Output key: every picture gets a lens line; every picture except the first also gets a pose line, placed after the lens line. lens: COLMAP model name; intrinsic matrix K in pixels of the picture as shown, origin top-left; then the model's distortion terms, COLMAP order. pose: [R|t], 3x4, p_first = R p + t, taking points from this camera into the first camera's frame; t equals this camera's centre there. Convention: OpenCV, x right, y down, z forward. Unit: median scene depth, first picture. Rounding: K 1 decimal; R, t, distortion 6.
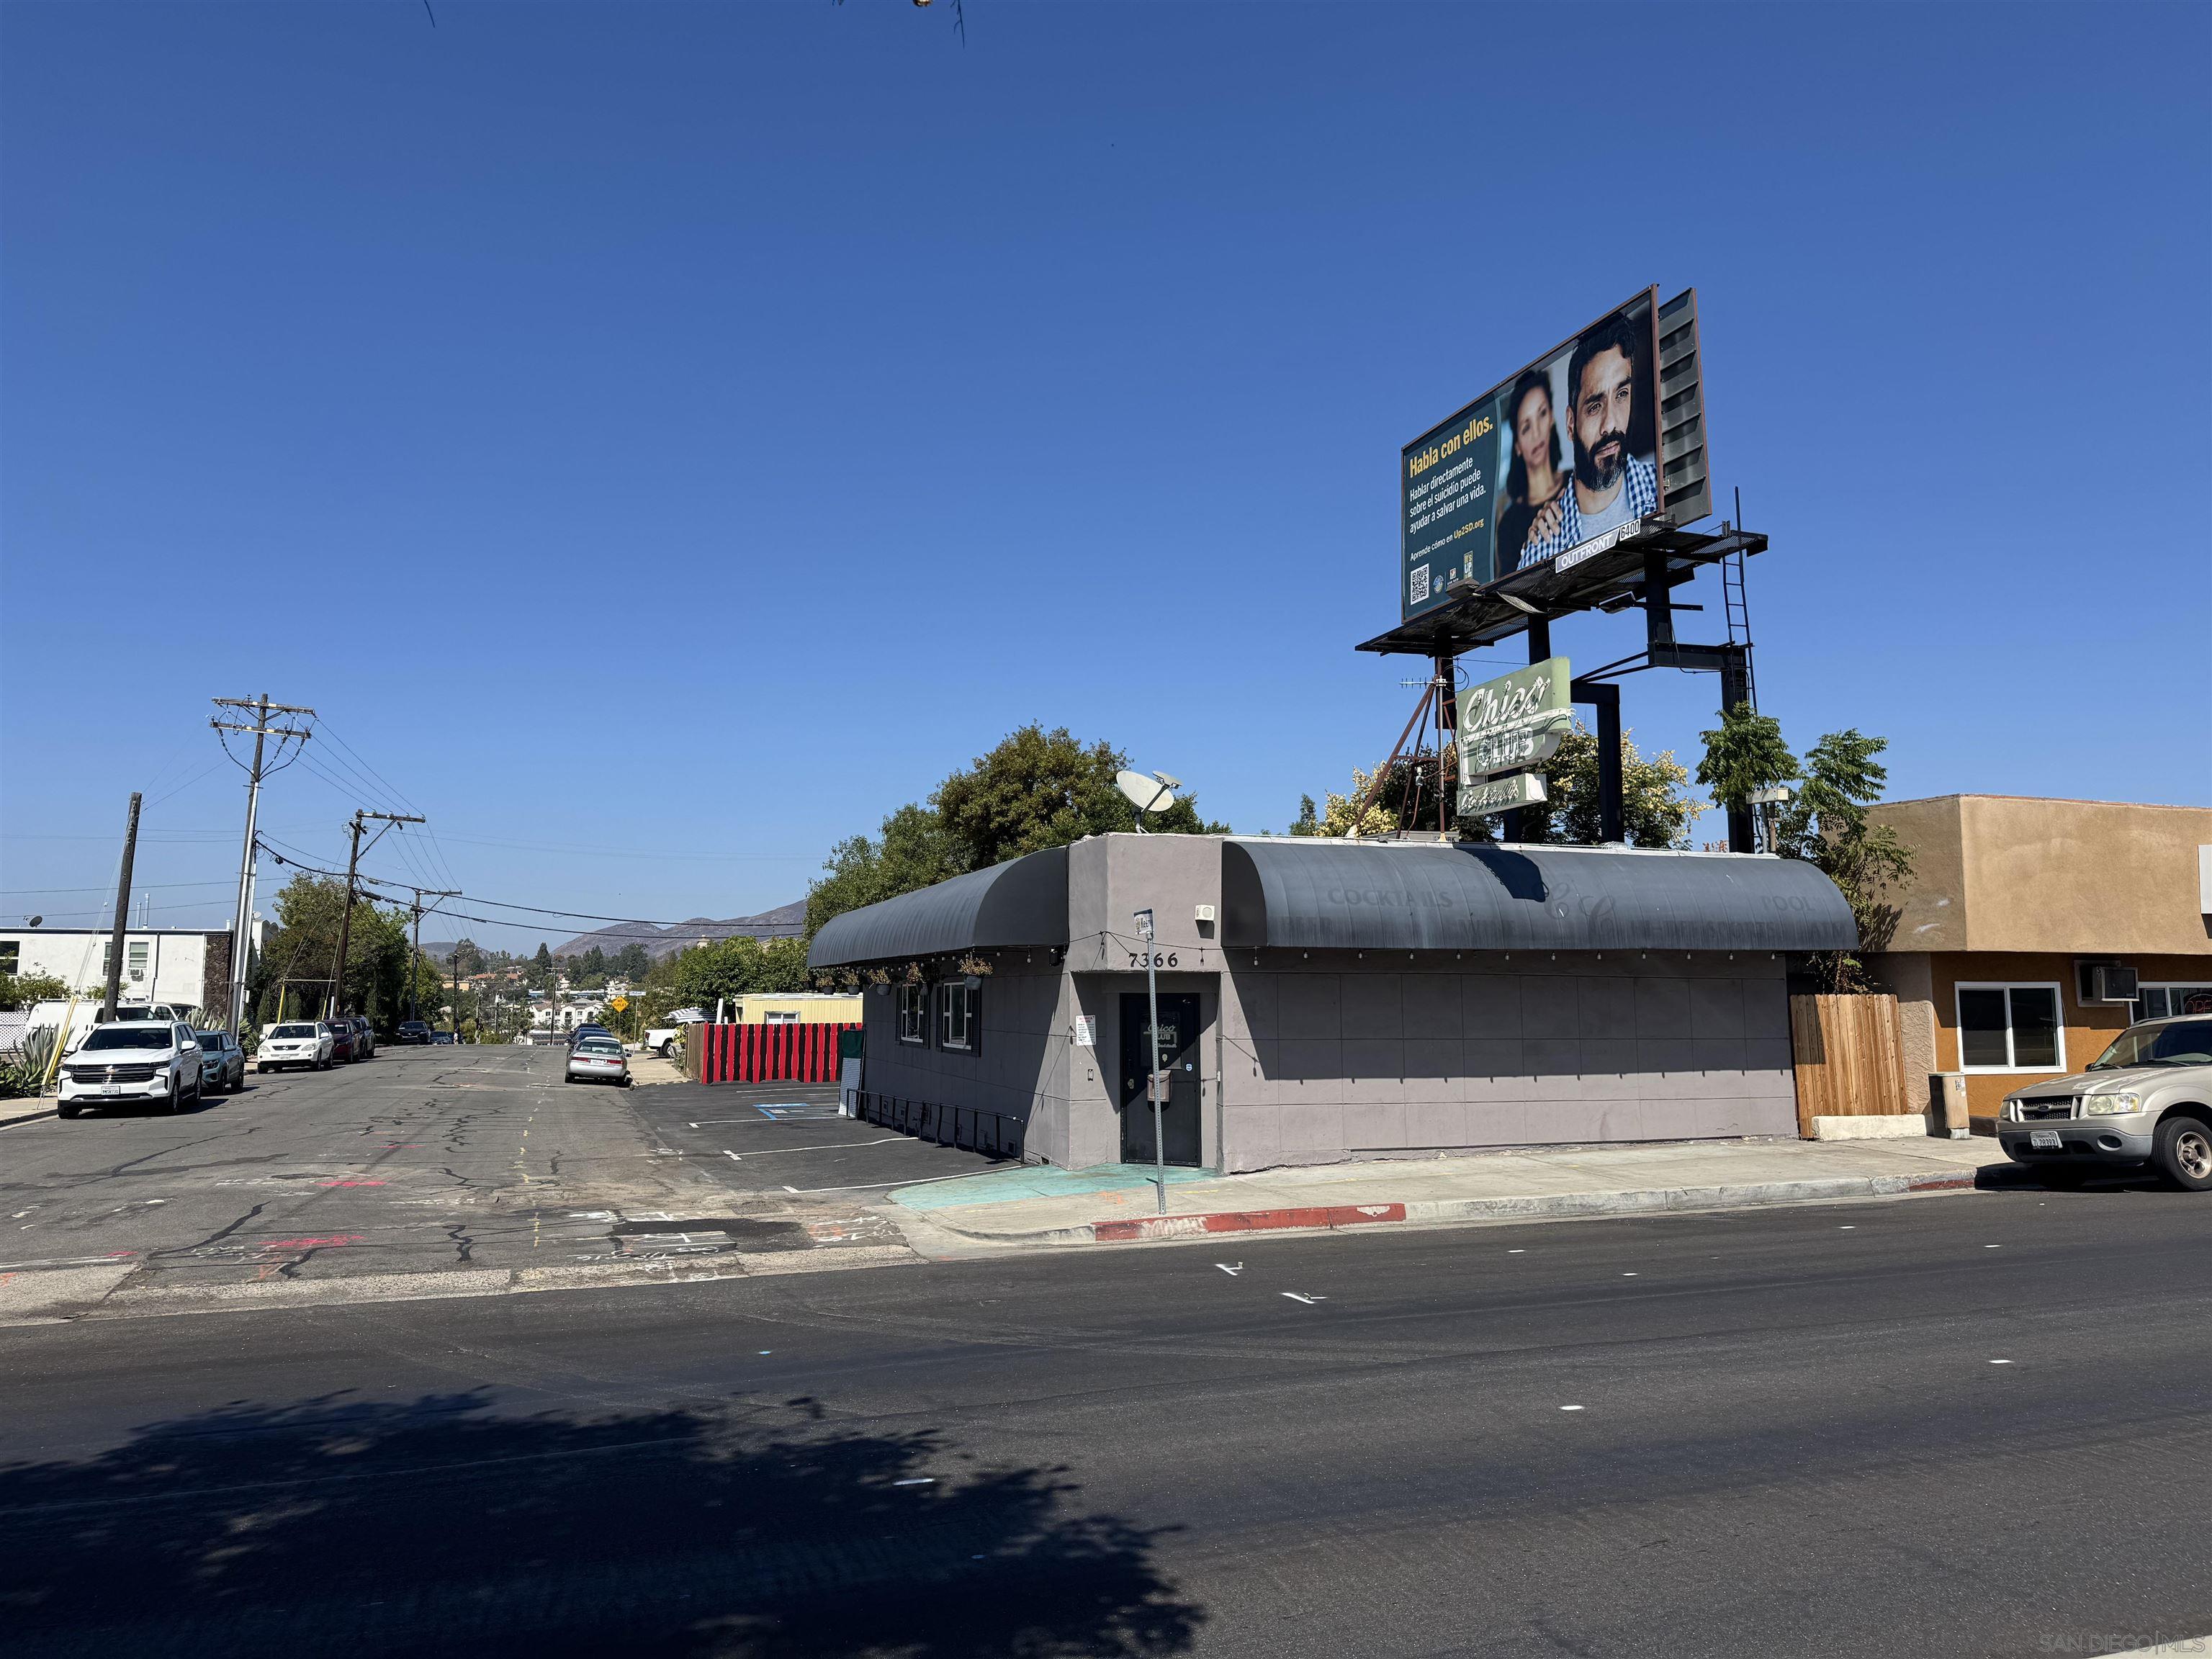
lens RADIAL K [[1524.9, 0, 1105.9], [0, 1524.9, 822.4], [0, 0, 1]] dist [0.136878, -0.194971]
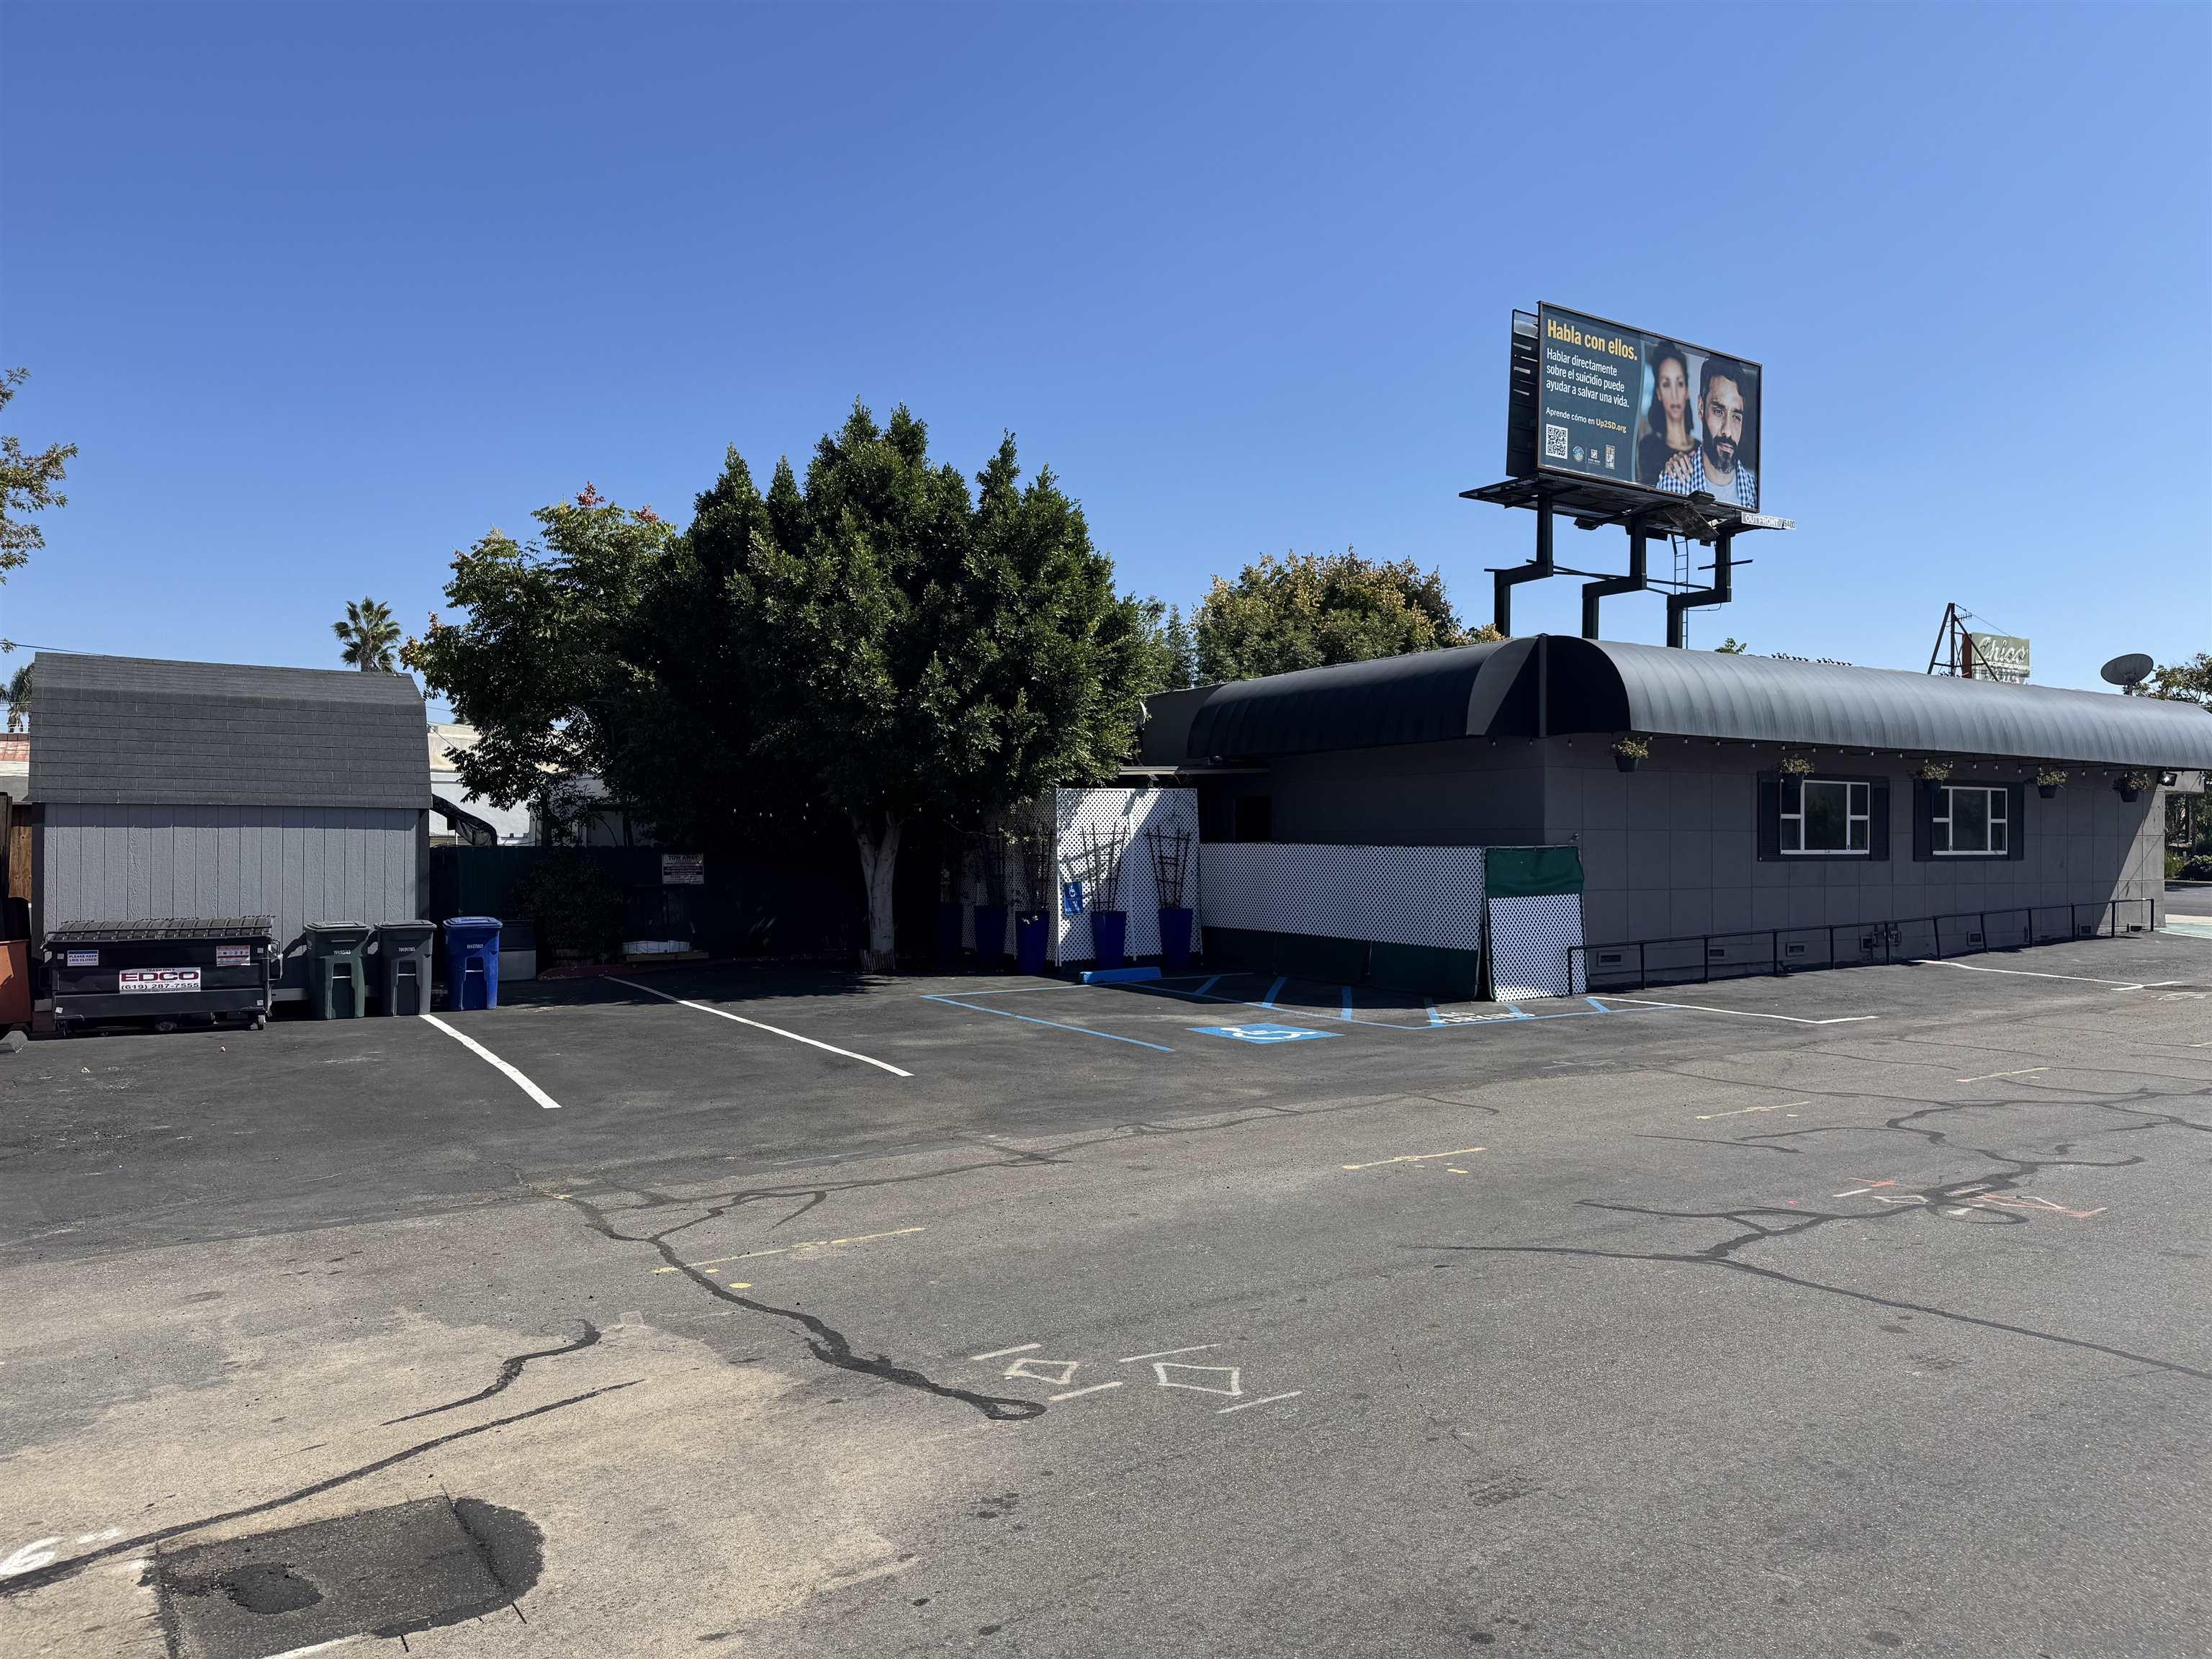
lens RADIAL K [[1529.6, 0, 1114.0], [0, 1529.6, 828.8], [0, 0, 1]] dist [0.115003, -0.197976]
pose [[-0.236939, 0.009591, 0.971477, -1.010484], [-0.114210, 0.992743, -0.037656, 0.253248], [-0.964788, -0.119875, -0.234124, 1.930635]]
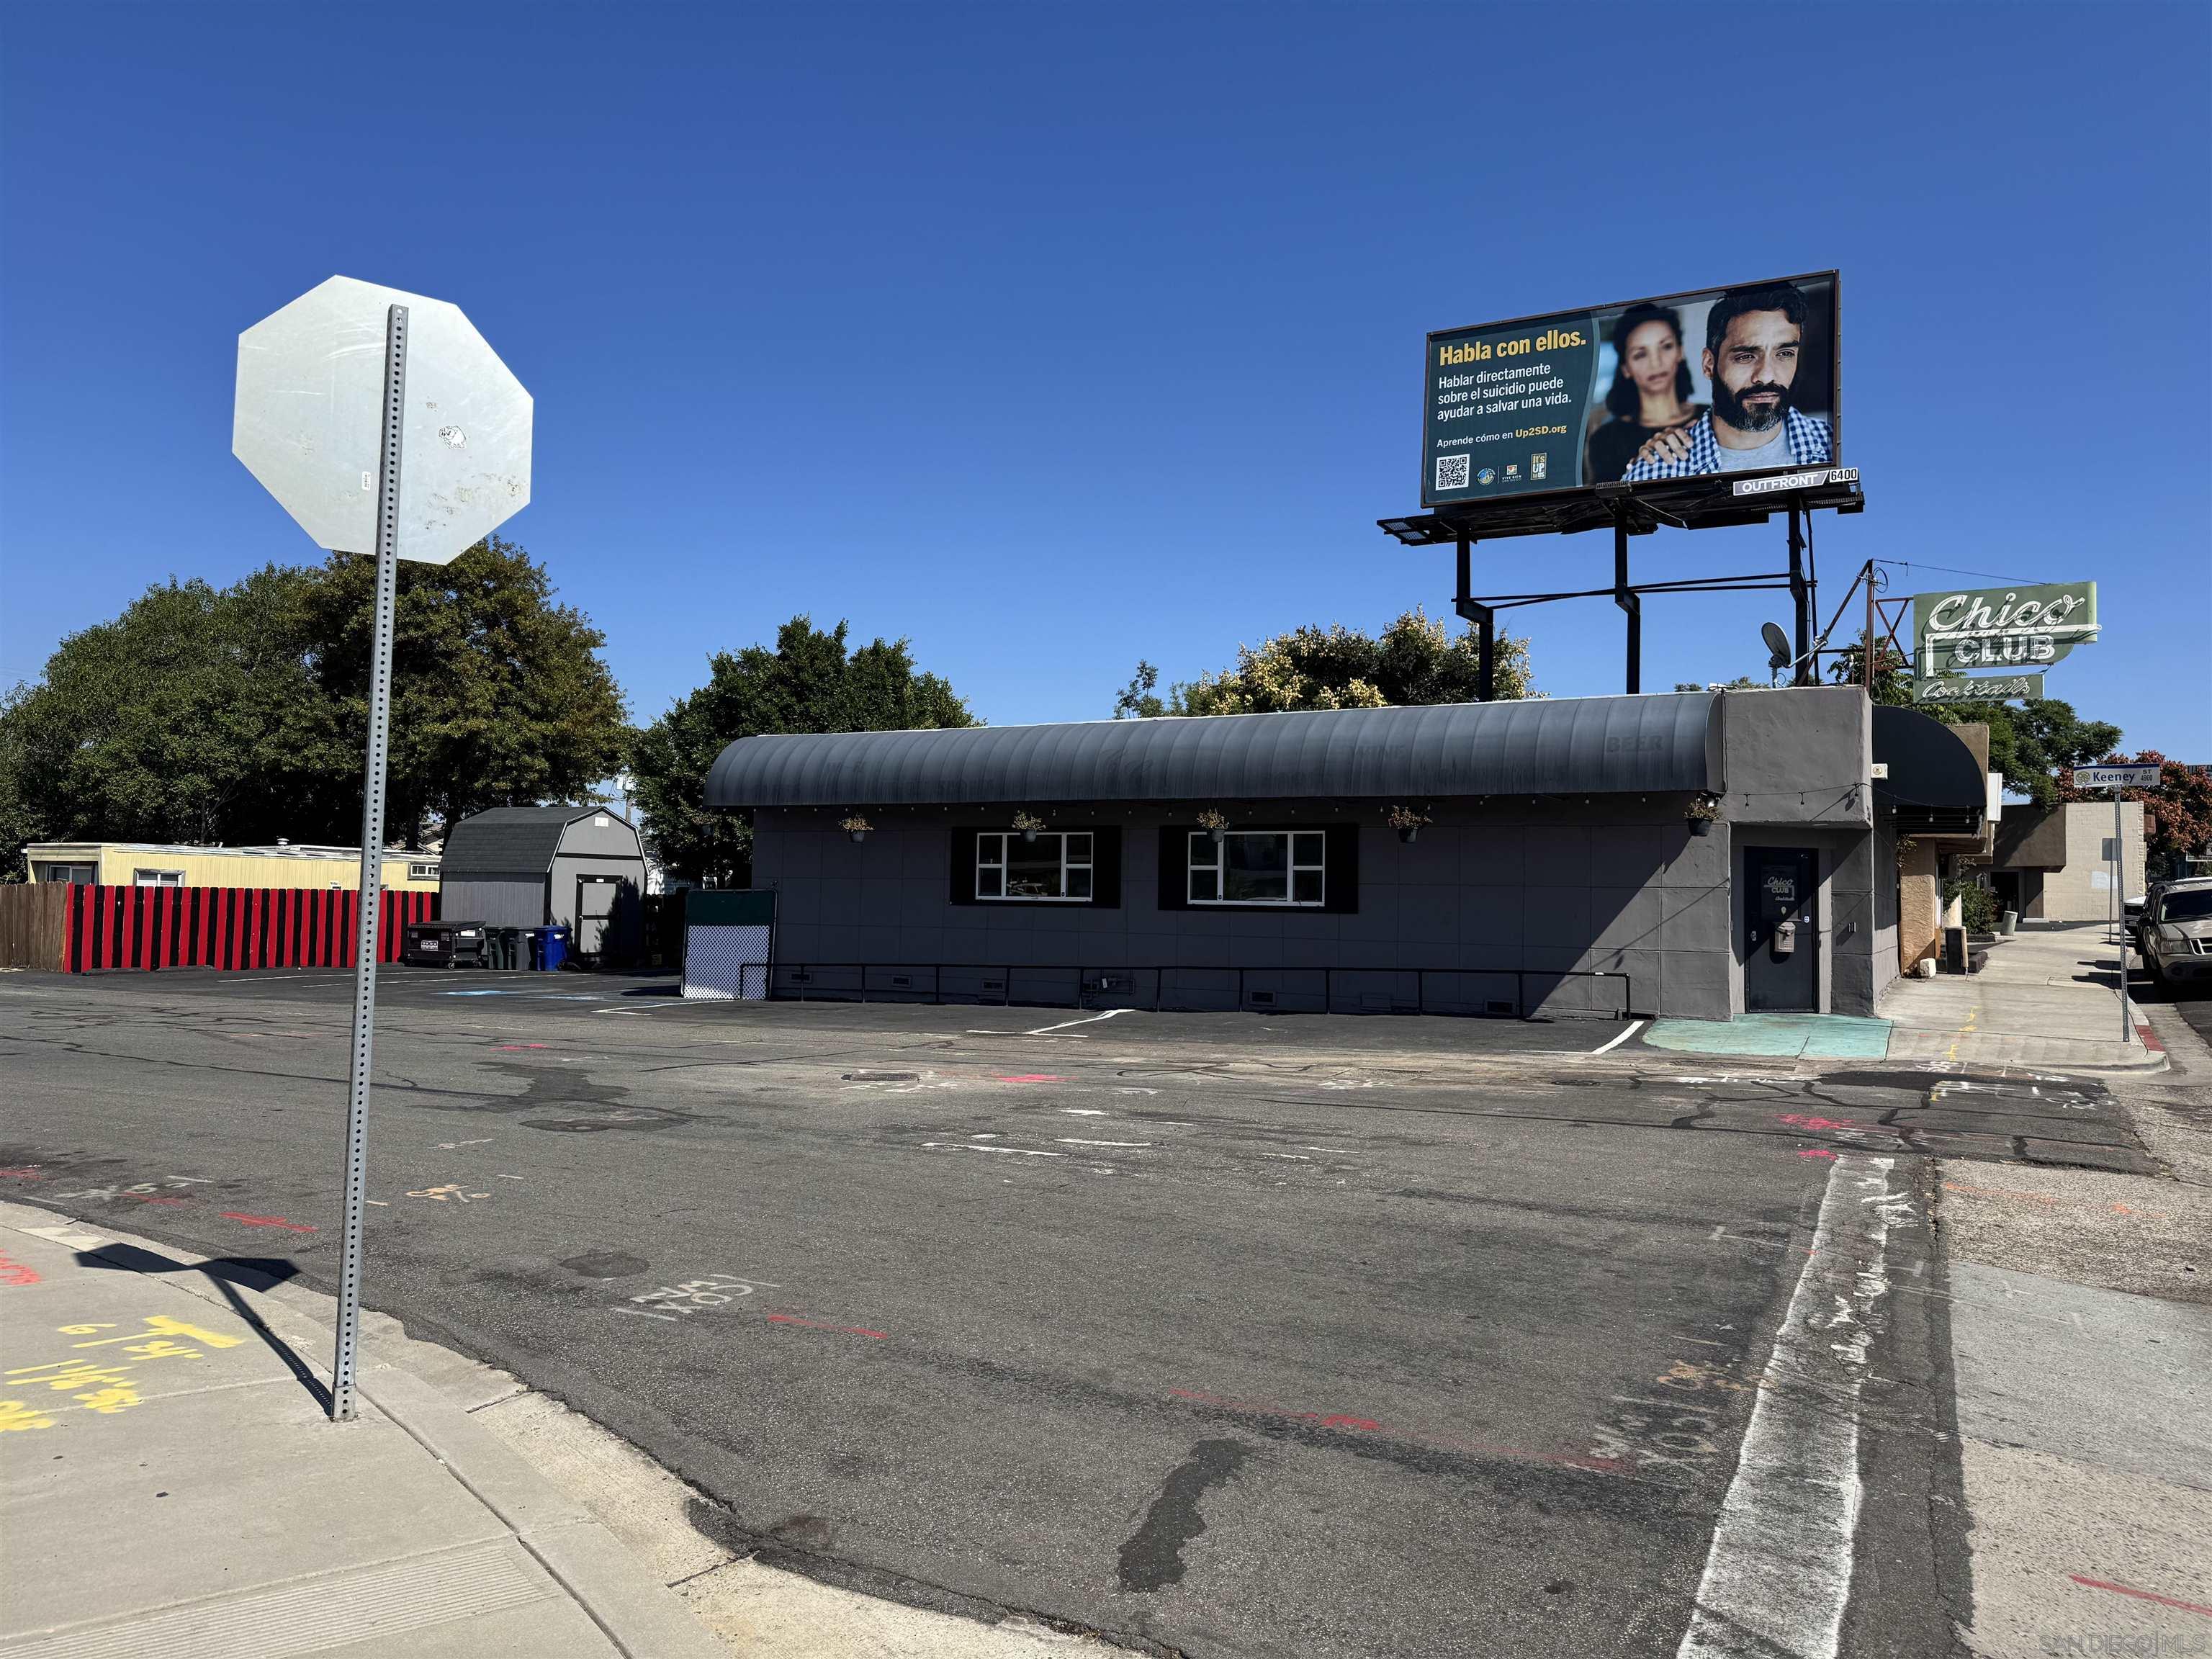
lens RADIAL K [[1529.6, 0, 1114.0], [0, 1529.6, 828.8], [0, 0, 1]] dist [0.115003, -0.197976]
pose [[0.732751, 0.048050, 0.678798, -0.831063], [-0.096636, 0.994742, 0.033903, 0.090630], [-0.673600, -0.090439, 0.733542, 0.459471]]
